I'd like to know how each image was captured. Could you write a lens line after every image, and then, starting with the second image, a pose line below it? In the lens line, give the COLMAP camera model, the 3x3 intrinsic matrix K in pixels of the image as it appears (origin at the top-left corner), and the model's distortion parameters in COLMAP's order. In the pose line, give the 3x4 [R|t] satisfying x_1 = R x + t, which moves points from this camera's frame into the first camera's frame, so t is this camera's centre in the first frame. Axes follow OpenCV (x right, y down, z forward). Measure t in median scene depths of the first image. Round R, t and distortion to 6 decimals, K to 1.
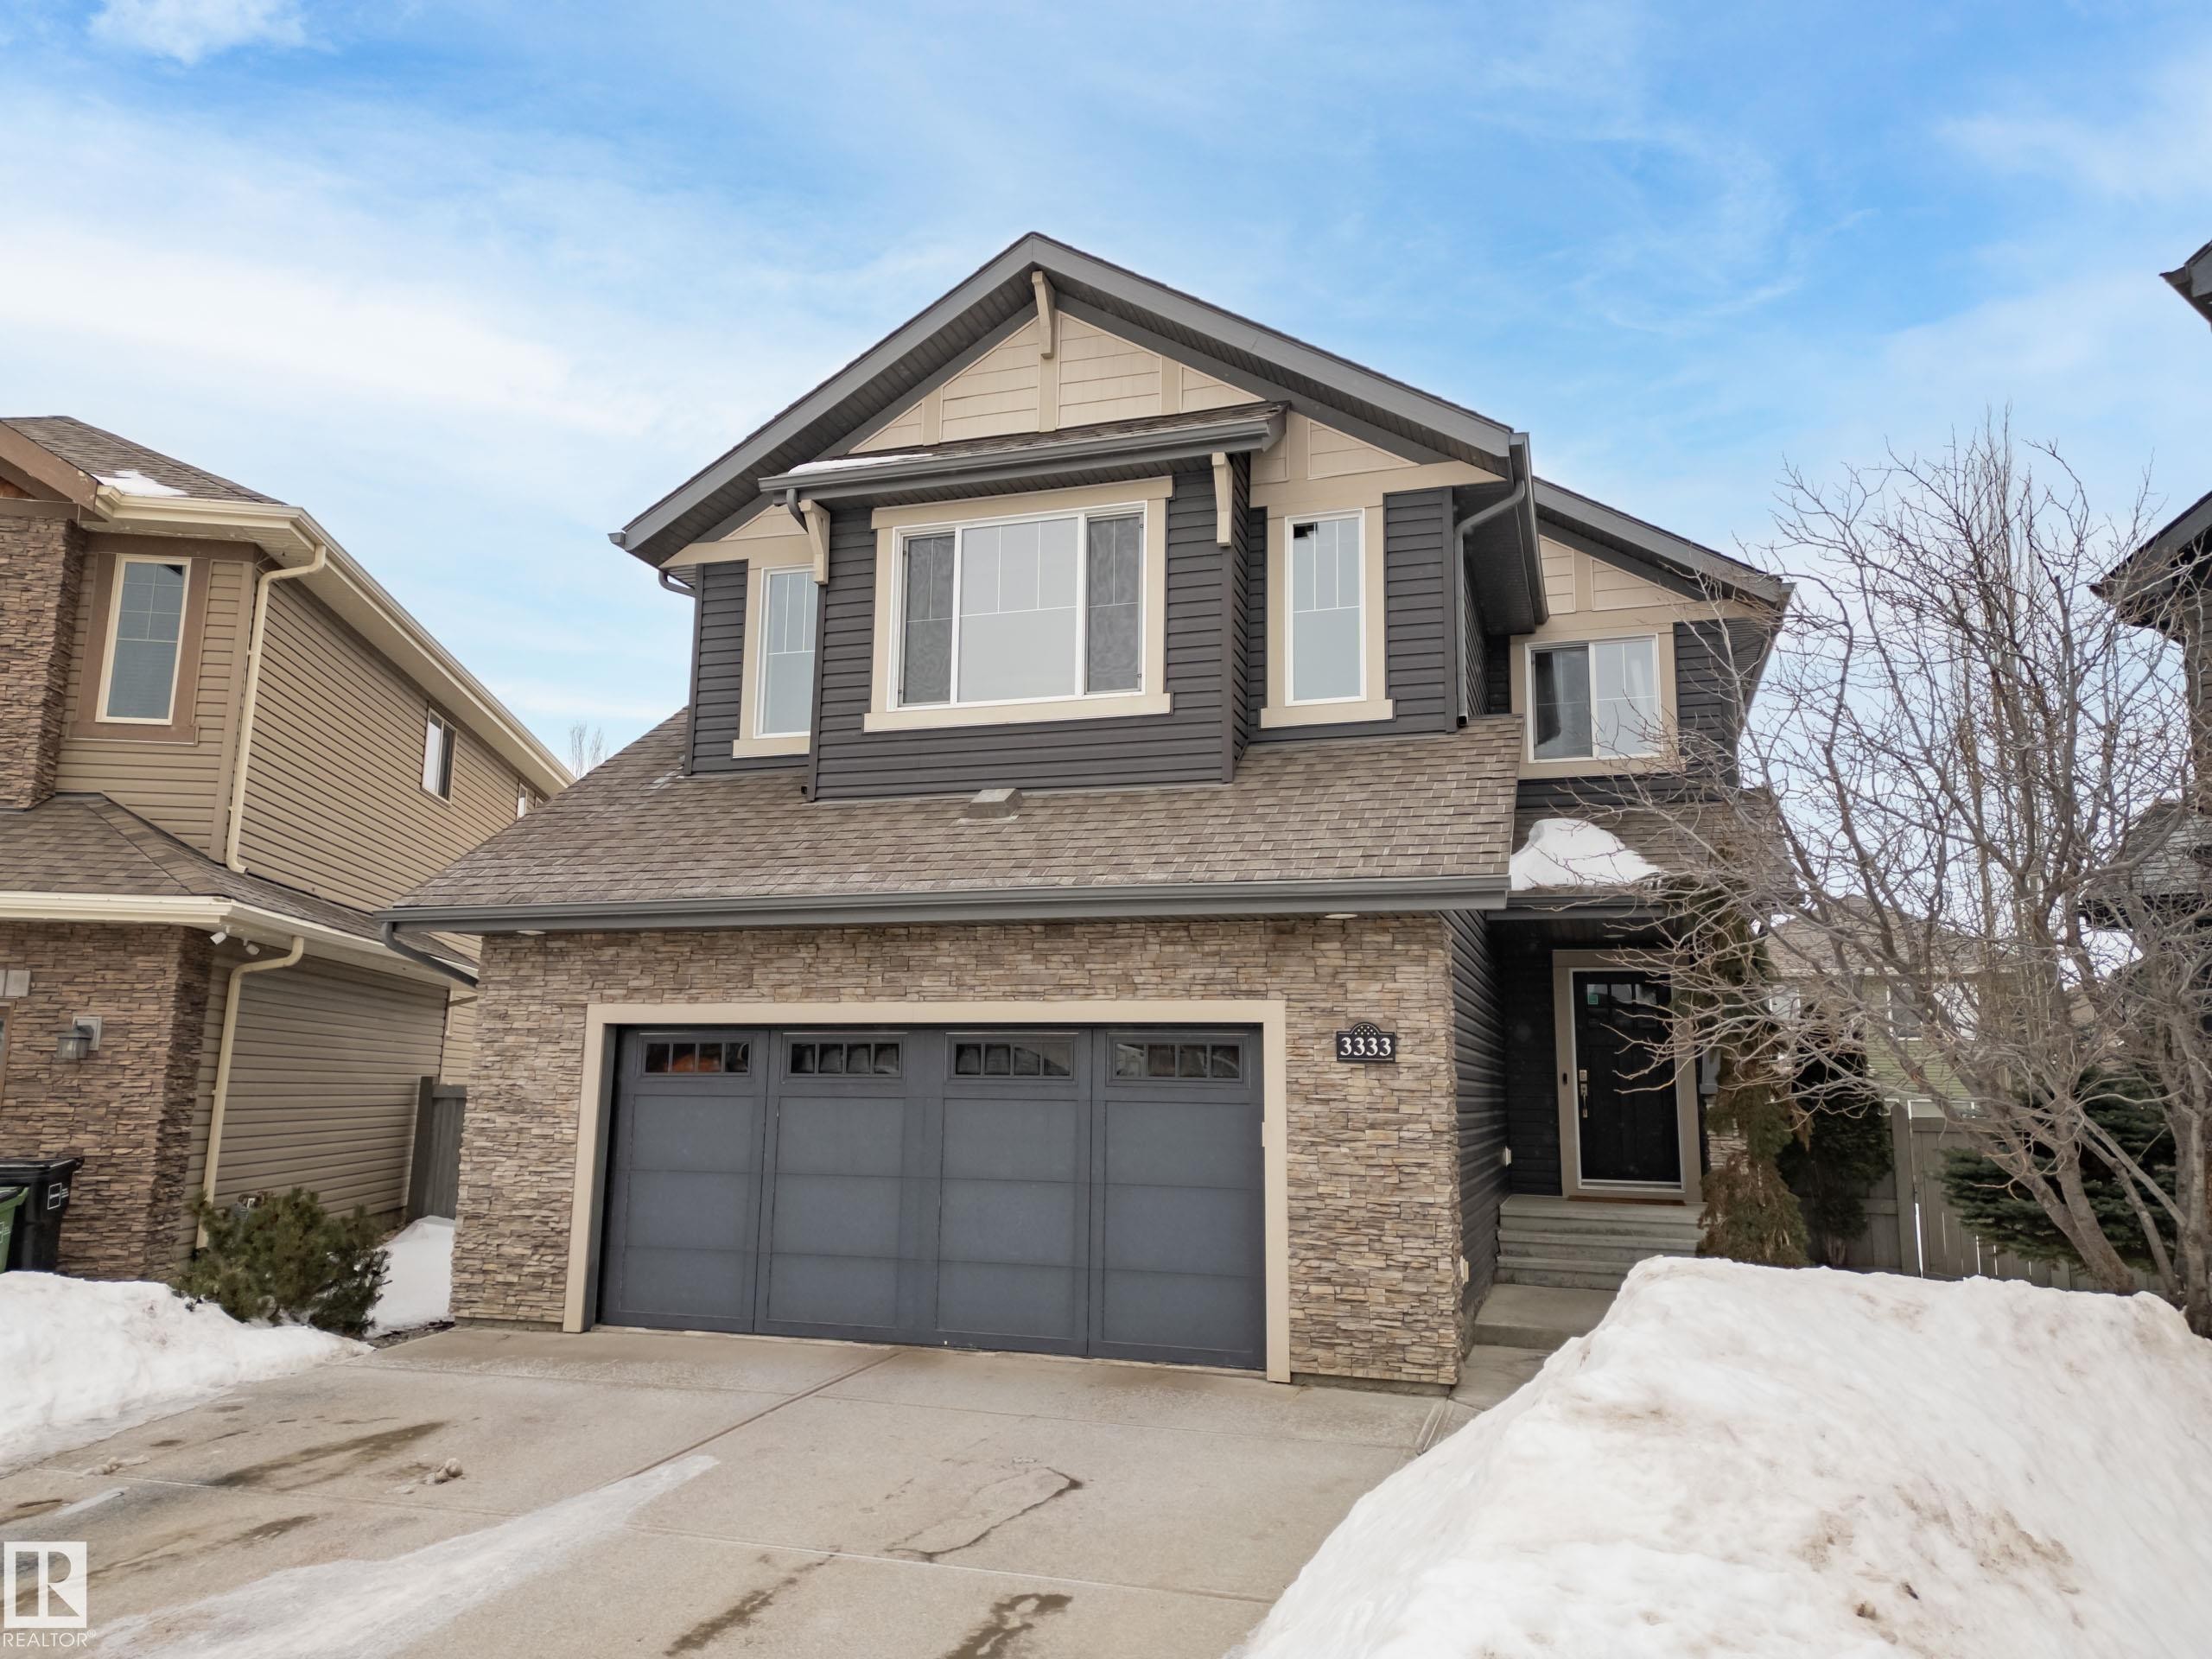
lens RADIAL K [[1563.3, 0, 1106.3], [0, 1563.3, 827.4], [0, 0, 1]] dist [0.043284, -0.033532]
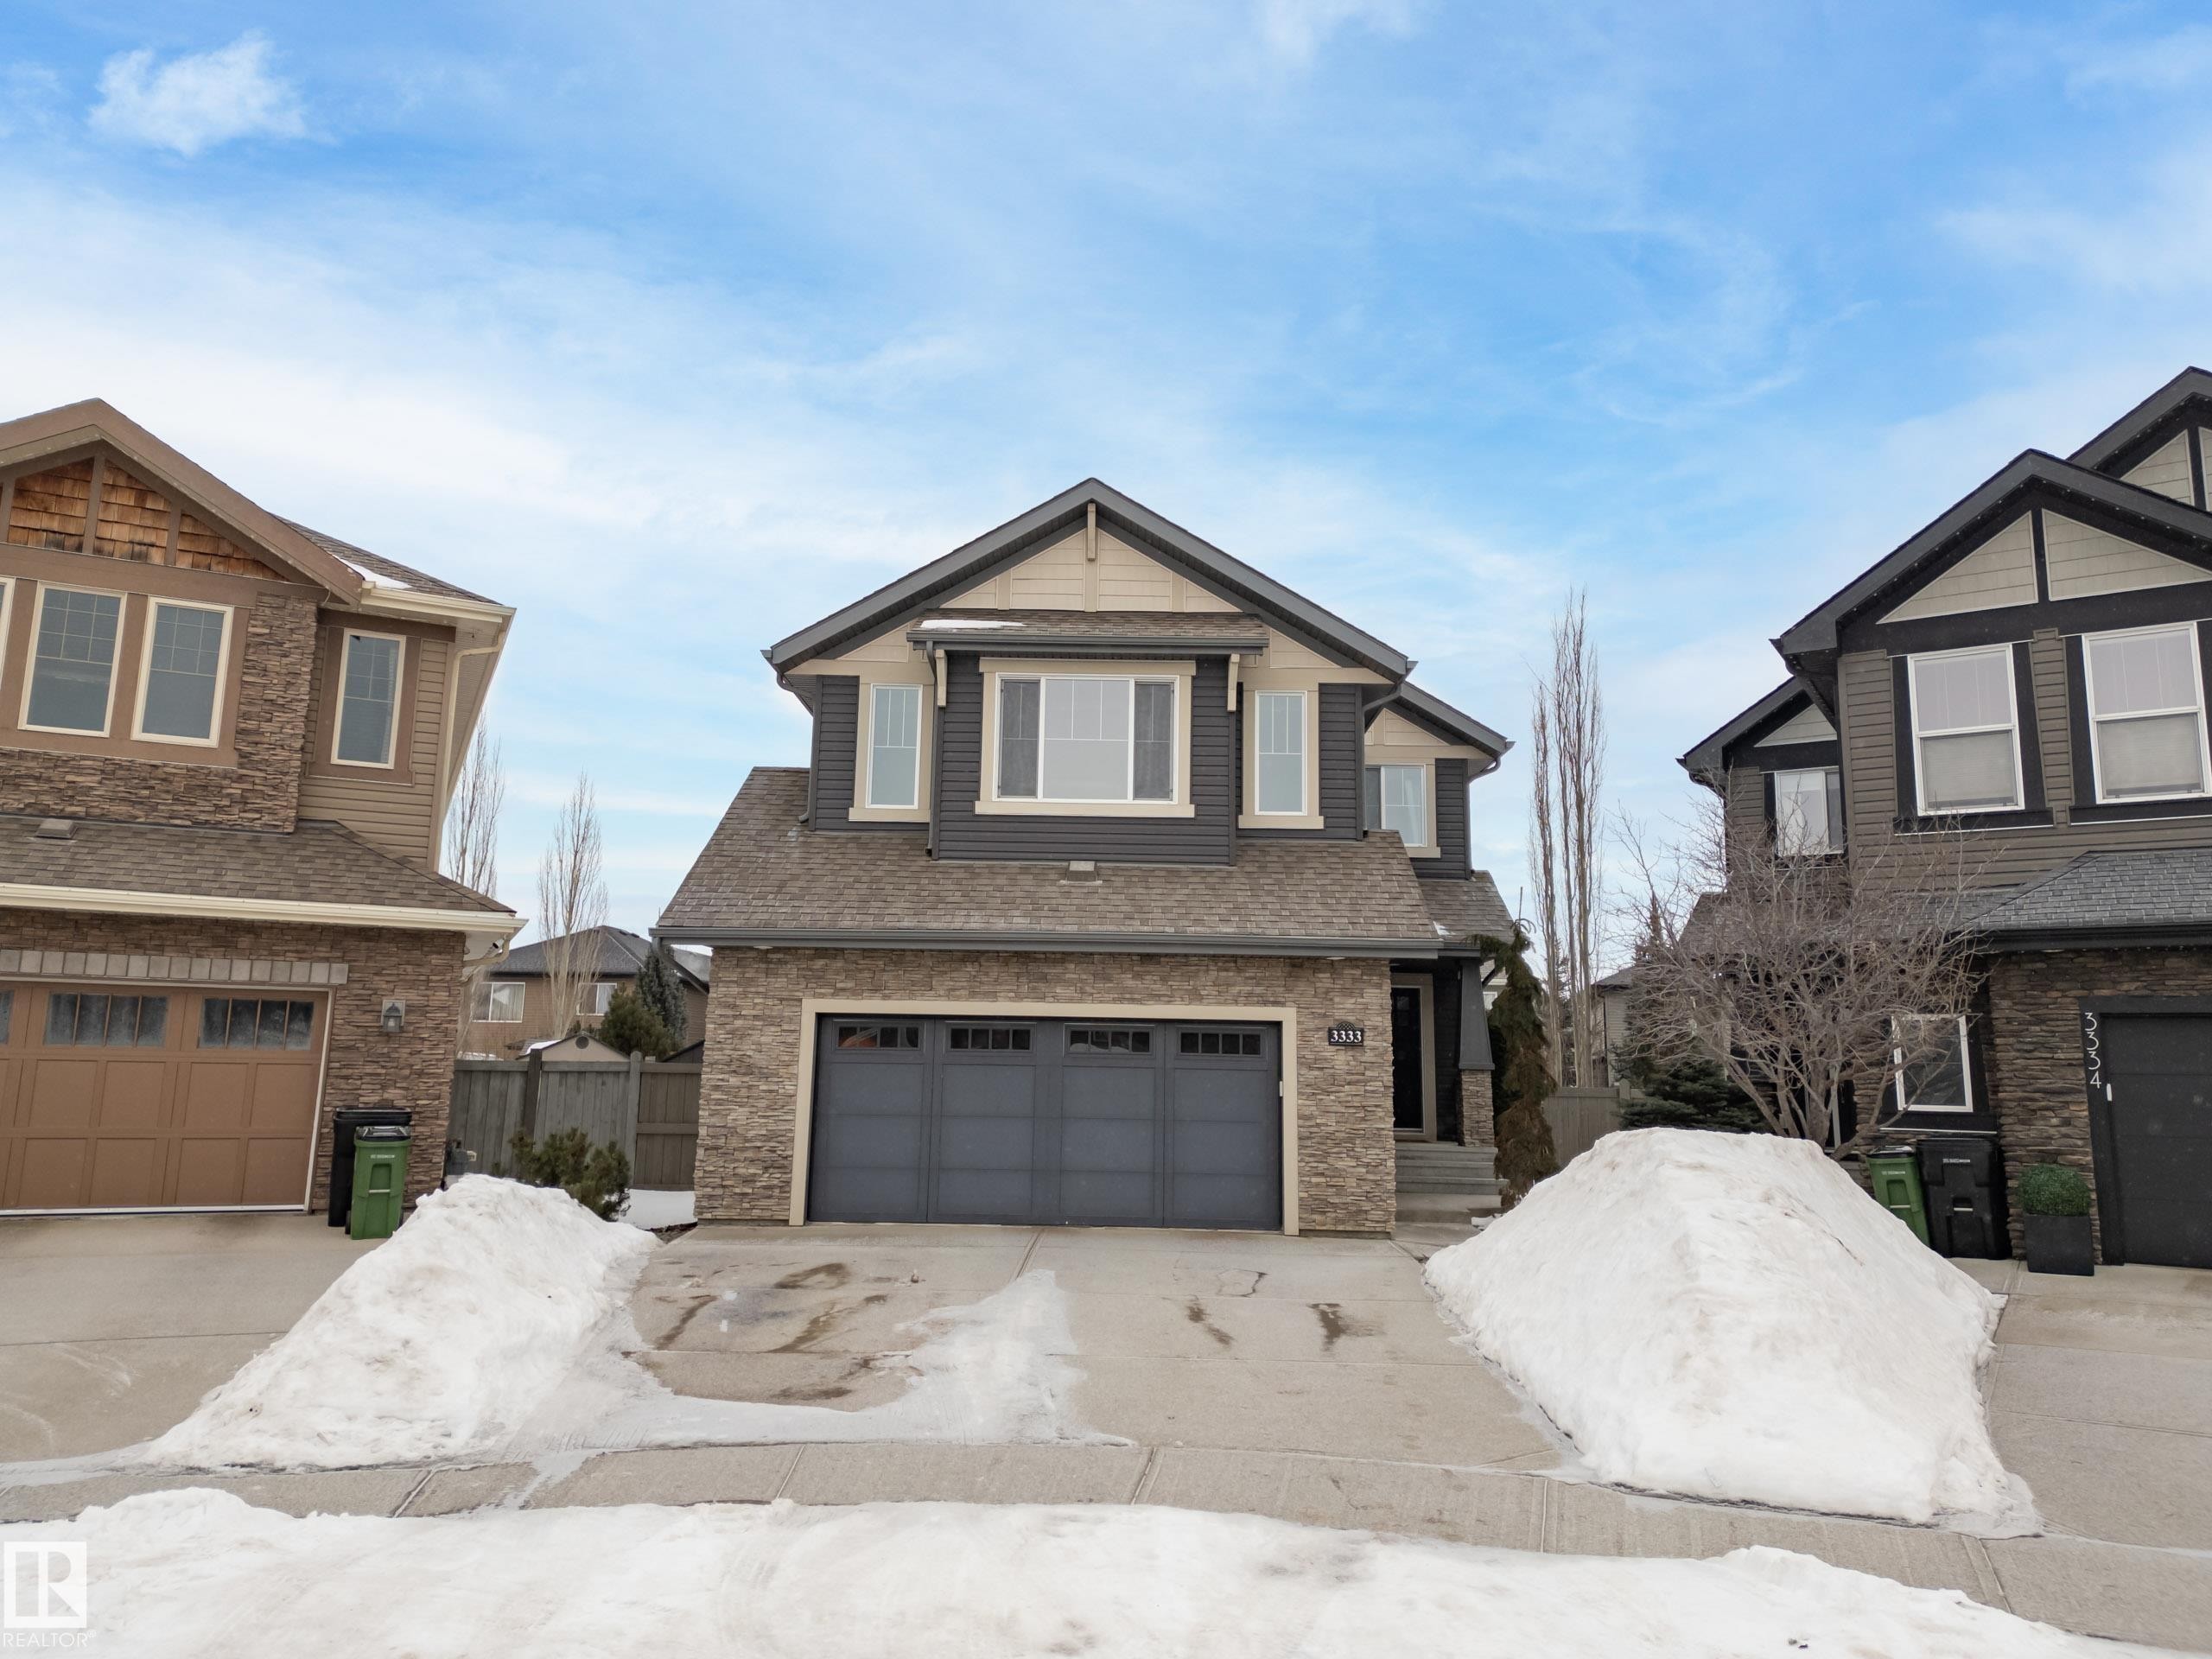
lens RADIAL K [[1563.3, 0, 1109.8], [0, 1563.3, 821.8], [0, 0, 1]] dist [0.043284, -0.033532]
pose [[0.952173, 0.054396, 0.300679, -0.496298], [-0.055211, 0.998458, -0.005793, -0.055384], [-0.300530, -0.011085, 0.953708, -0.438999]]
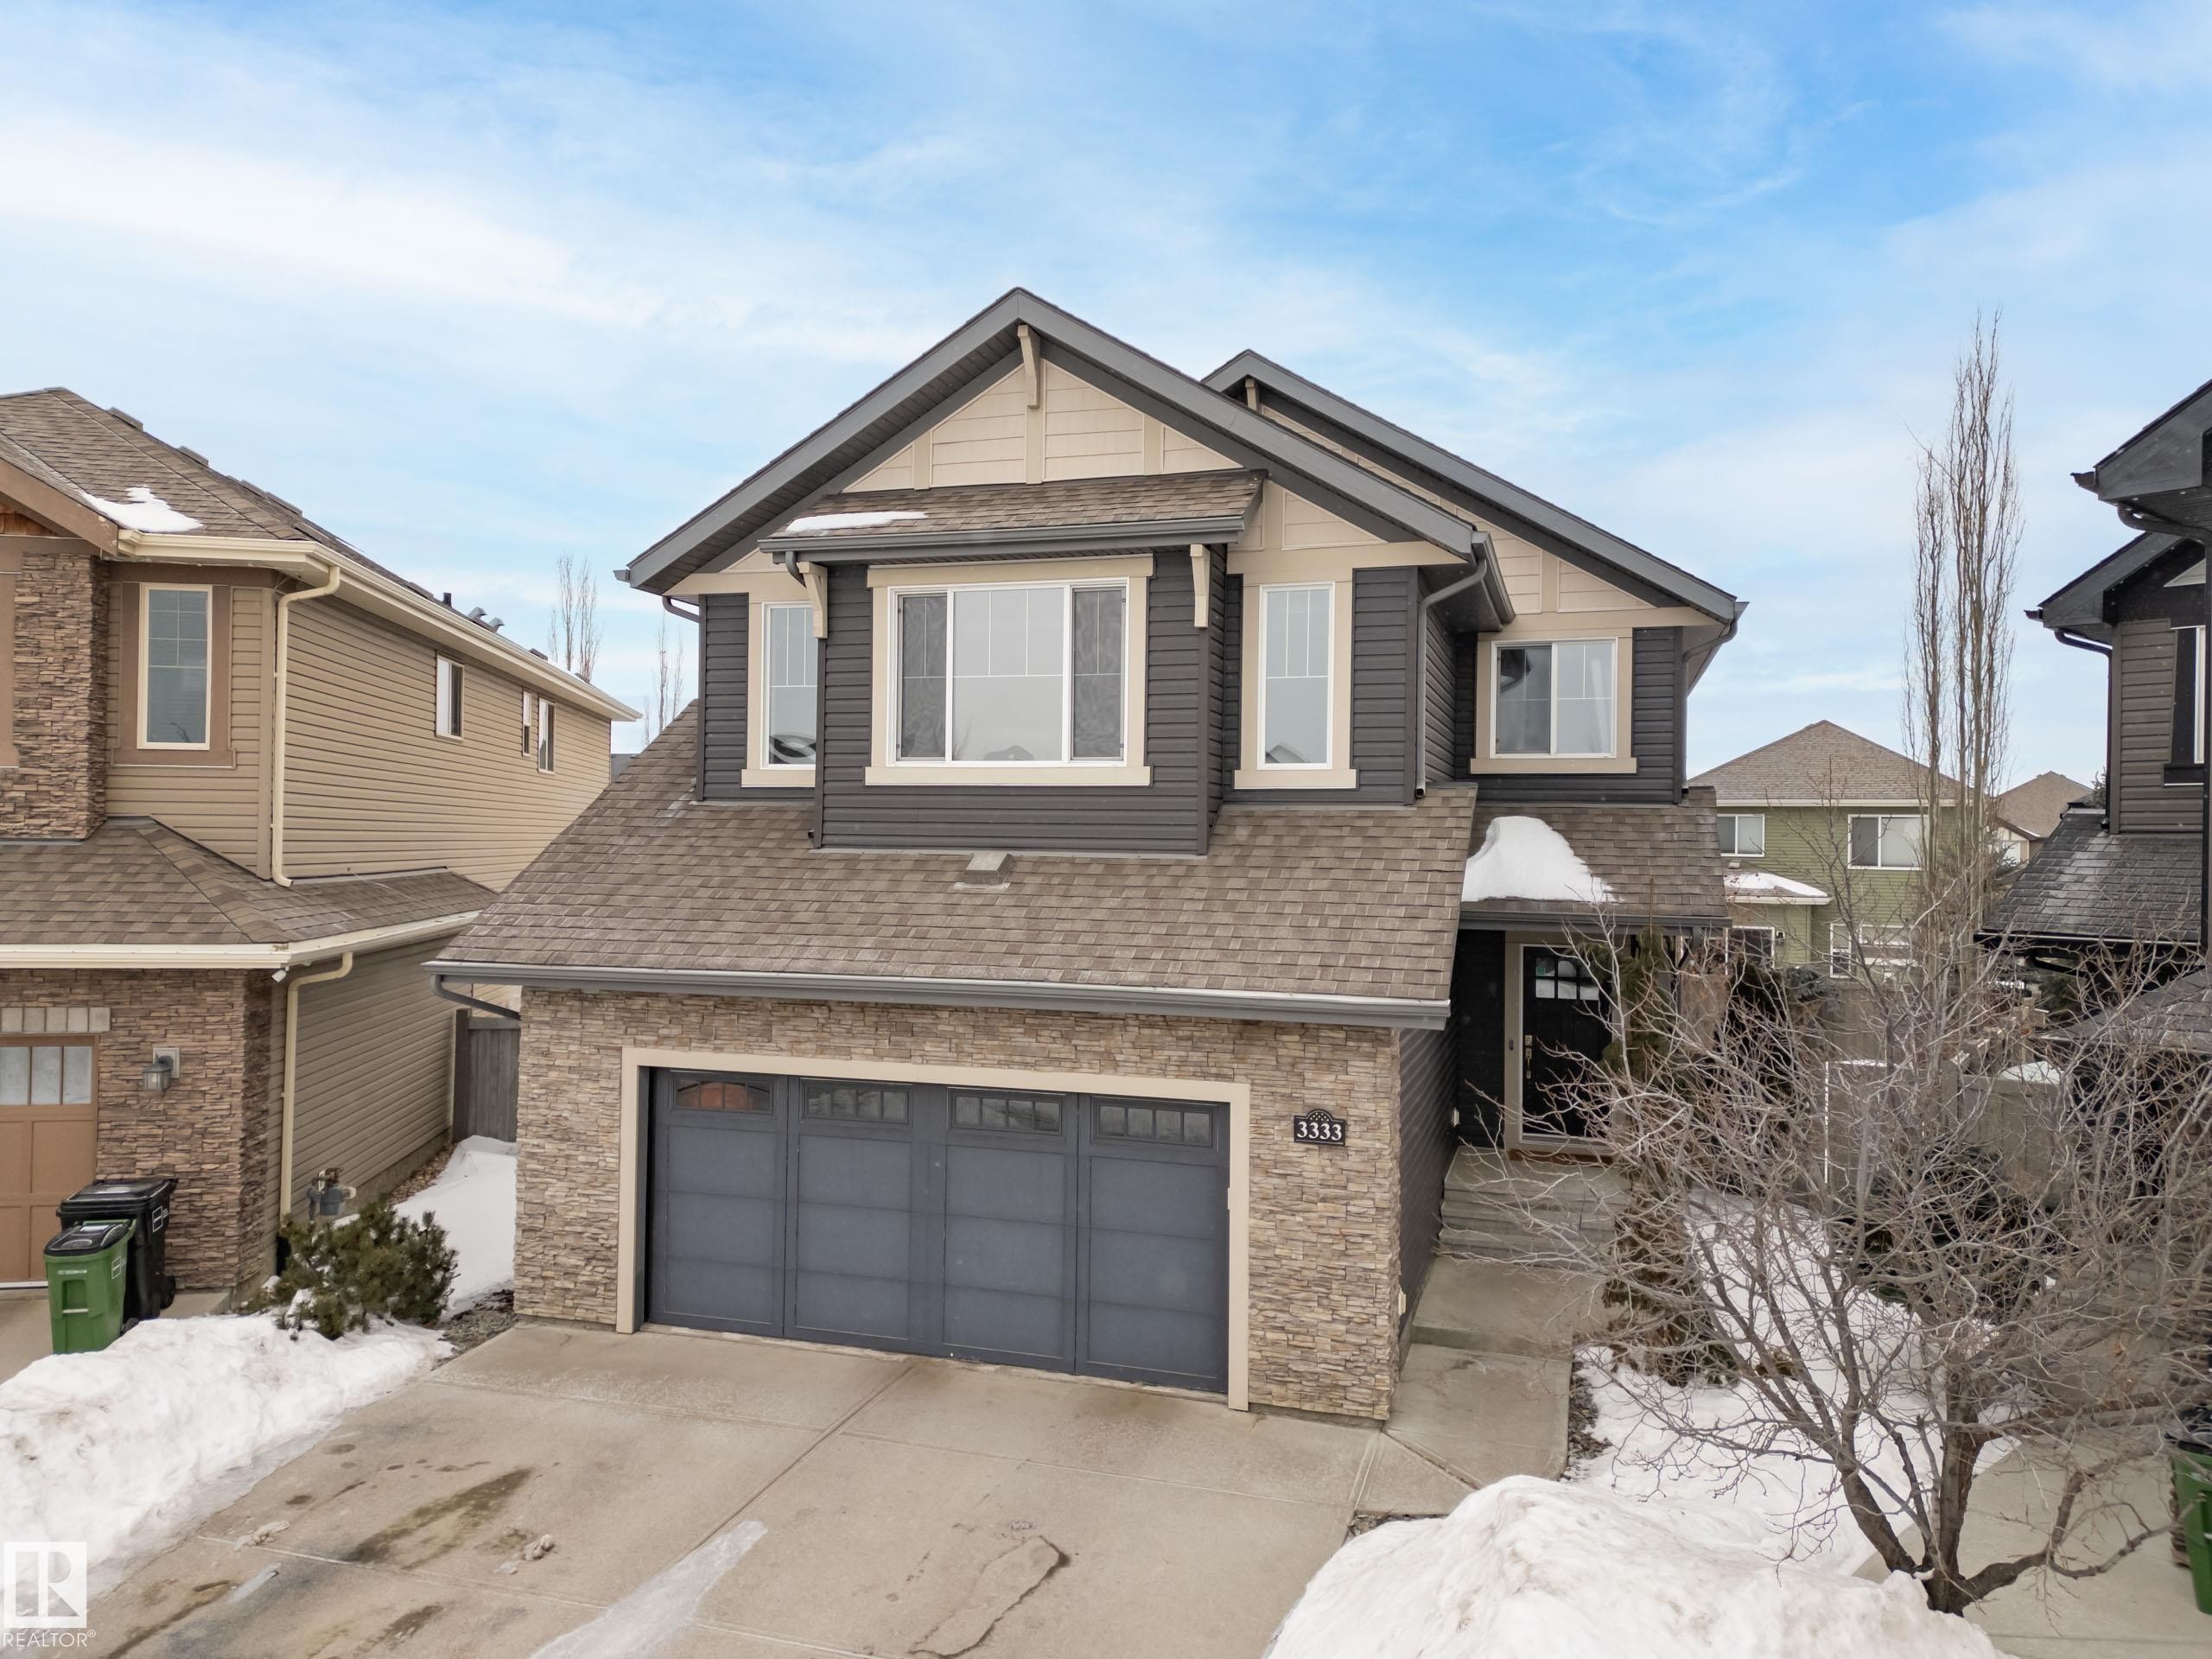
lens RADIAL K [[1563.3, 0, 1107.8], [0, 1563.3, 825.8], [0, 0, 1]] dist [0.043284, -0.033532]
pose [[0.999975, -0.001717, 0.006808, 0.004375], [0.000596, 0.986916, 0.161233, -0.217494], [-0.006996, -0.161225, 0.986893, -0.068064]]
